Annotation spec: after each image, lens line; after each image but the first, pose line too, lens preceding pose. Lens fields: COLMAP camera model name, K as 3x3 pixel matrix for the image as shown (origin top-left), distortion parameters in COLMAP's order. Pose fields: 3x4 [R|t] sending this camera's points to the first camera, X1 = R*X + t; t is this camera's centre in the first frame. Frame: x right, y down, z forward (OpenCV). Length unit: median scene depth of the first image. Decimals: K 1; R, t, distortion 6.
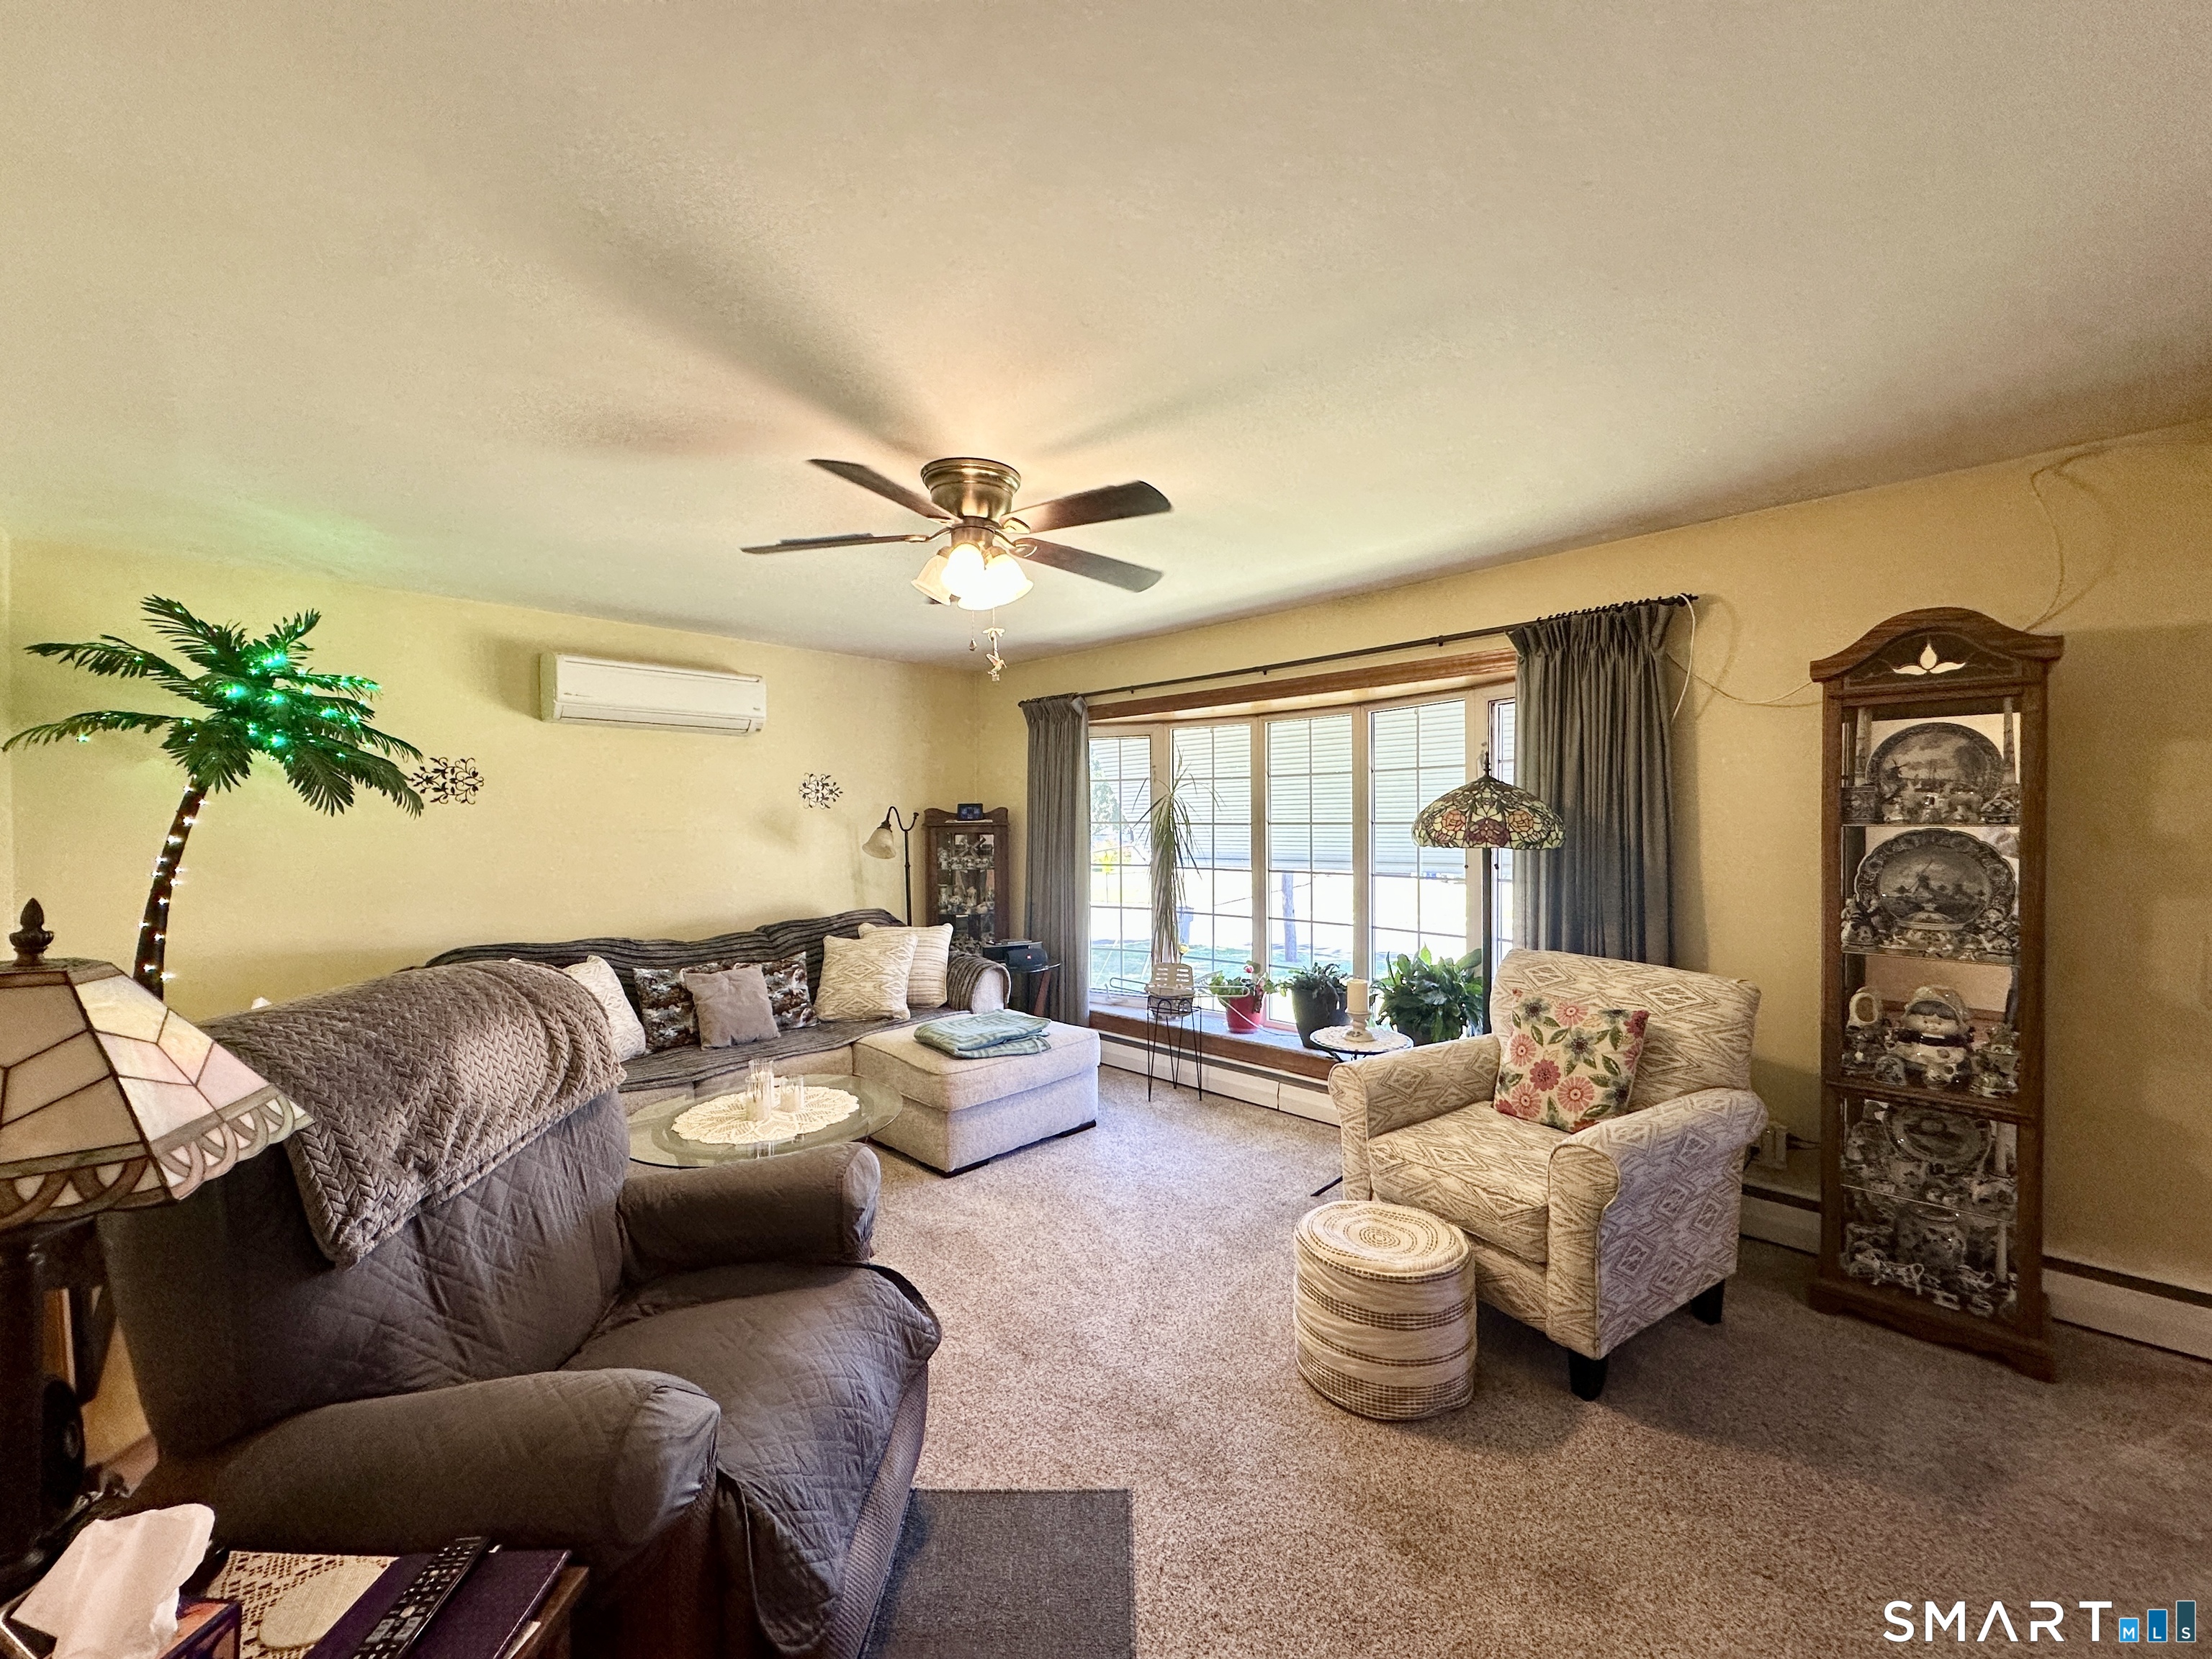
lens RADIAL K [[886.5, 0, 1111.1], [0, 886.5, 826.9], [0, 0, 1]] dist [0.003050, -0.000290]
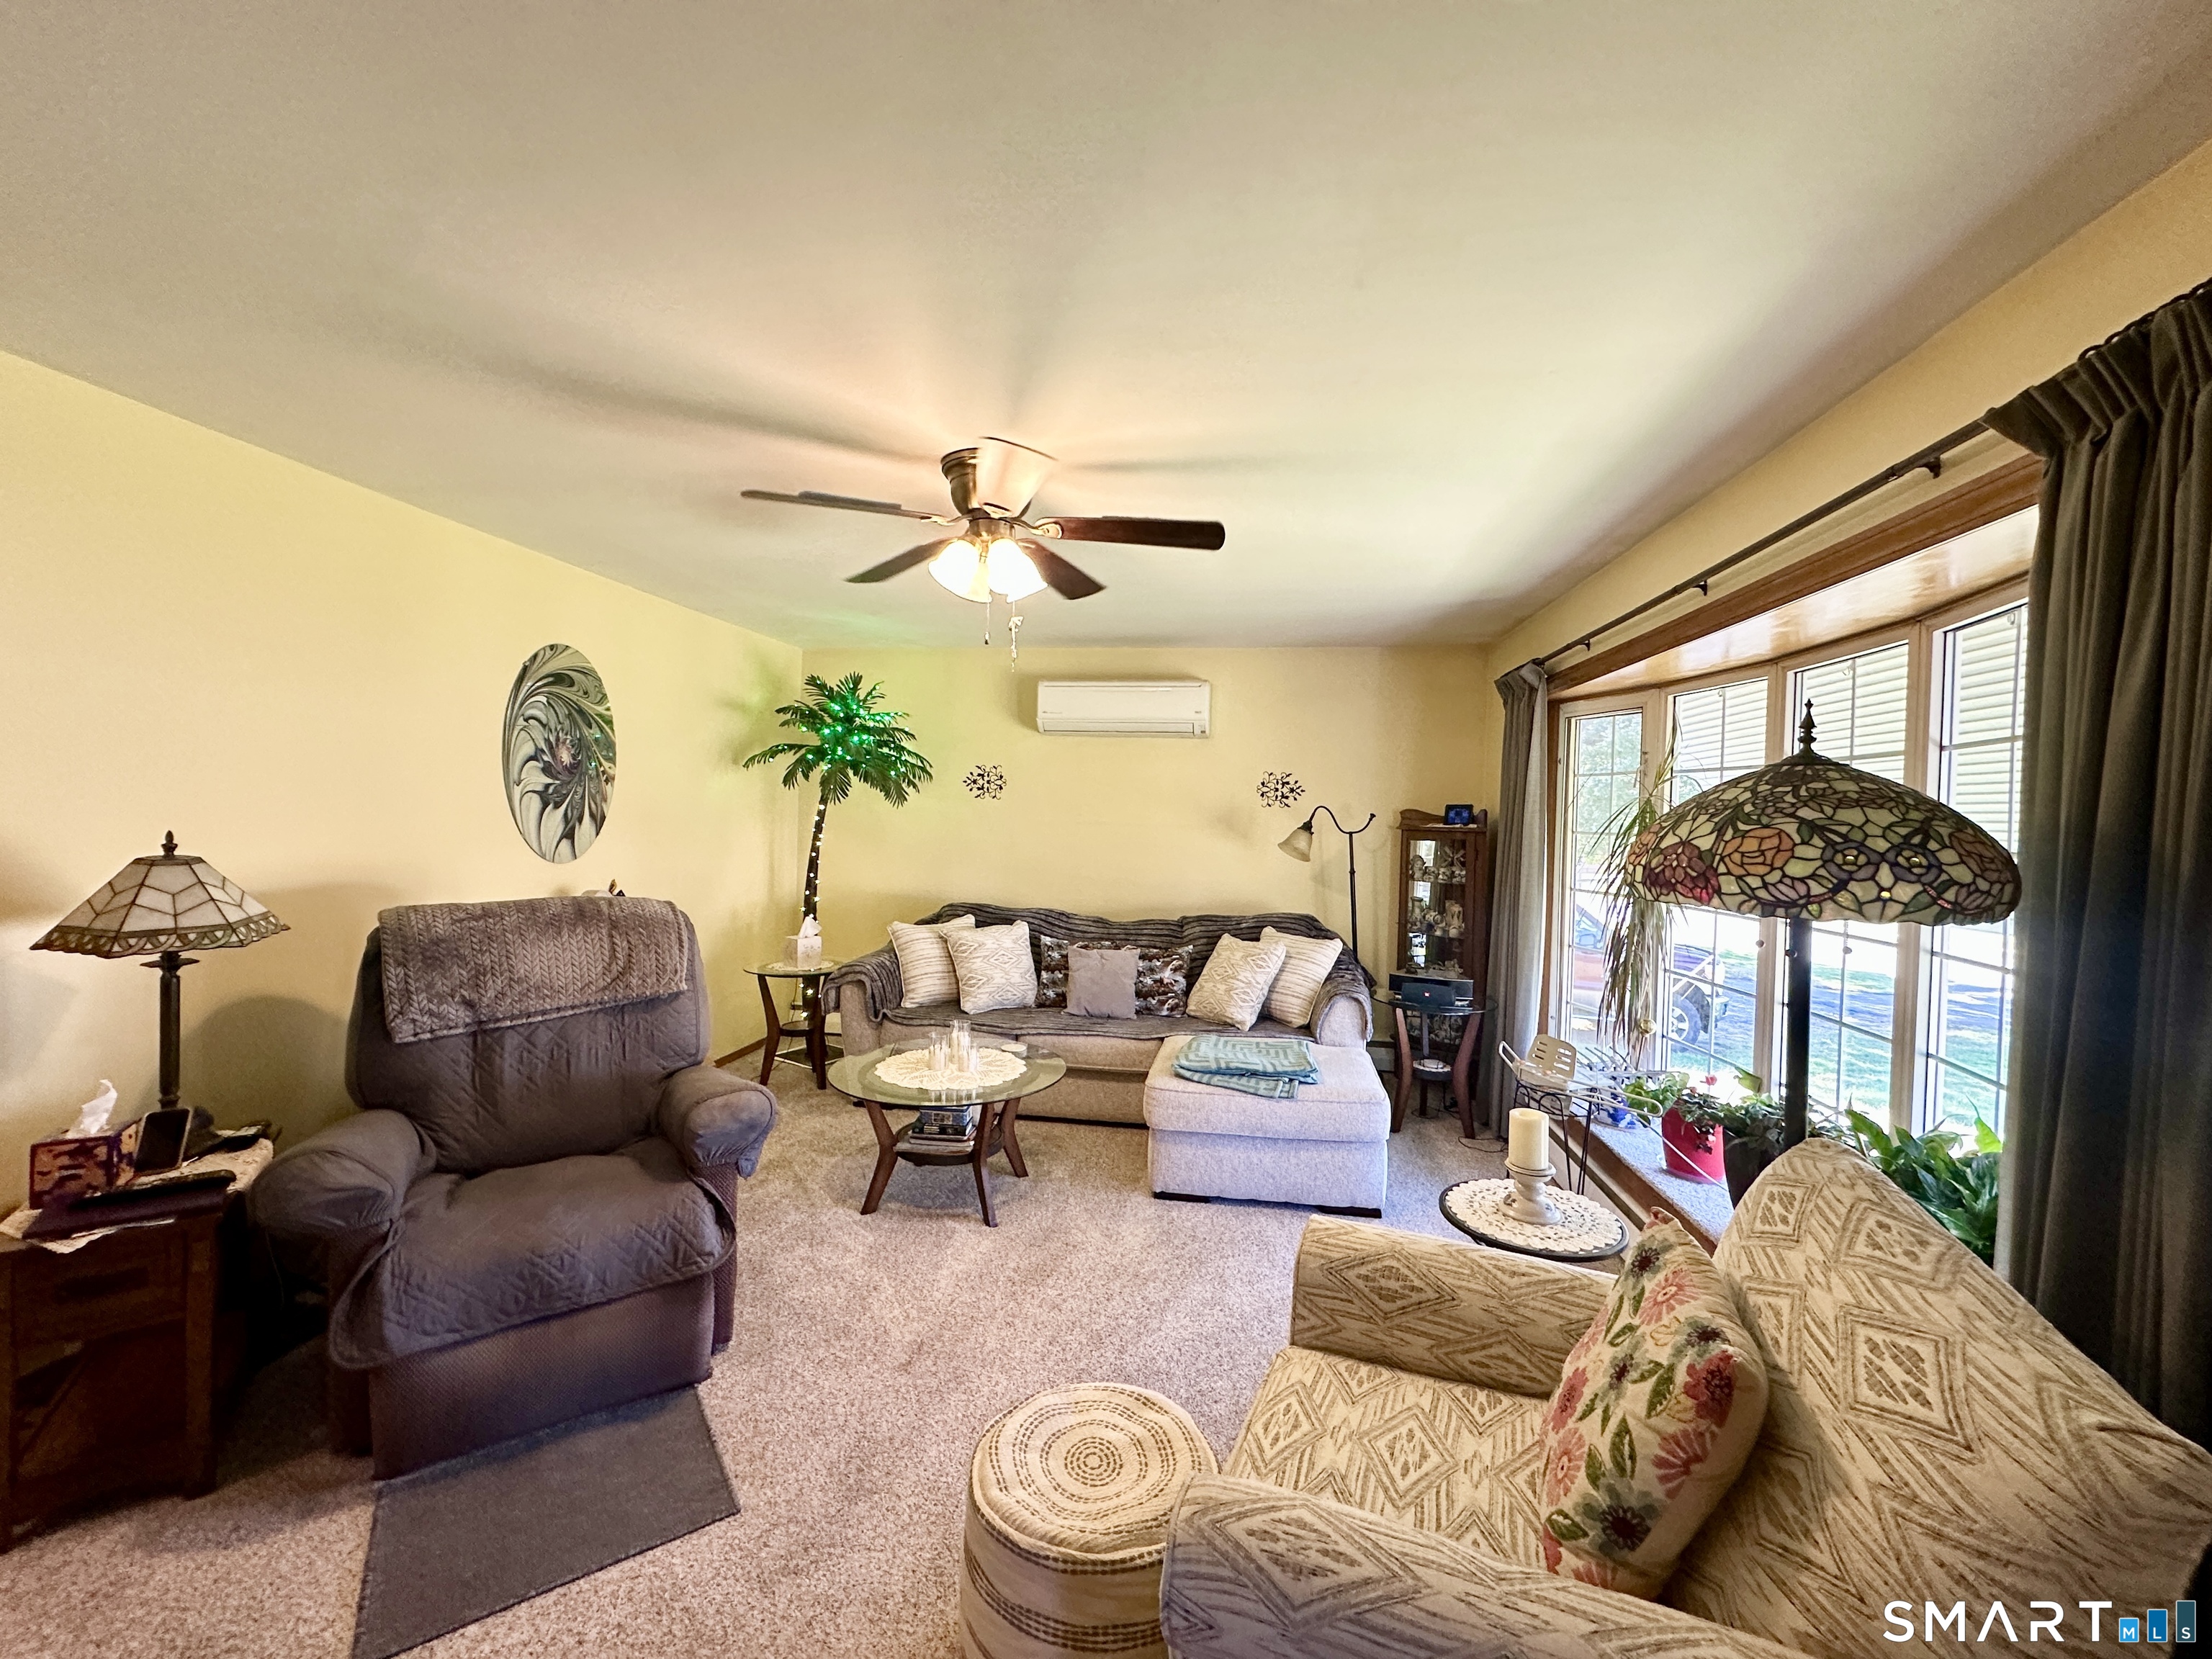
lens RADIAL K [[886.5, 0, 1113.9], [0, 886.5, 834.4], [0, 0, 1]] dist [0.003050, -0.000290]
pose [[0.581515, 0.039829, -0.812560, 0.491291], [-0.034143, 0.999116, 0.024539, -0.011624], [0.812819, 0.013474, 0.582360, 0.368220]]
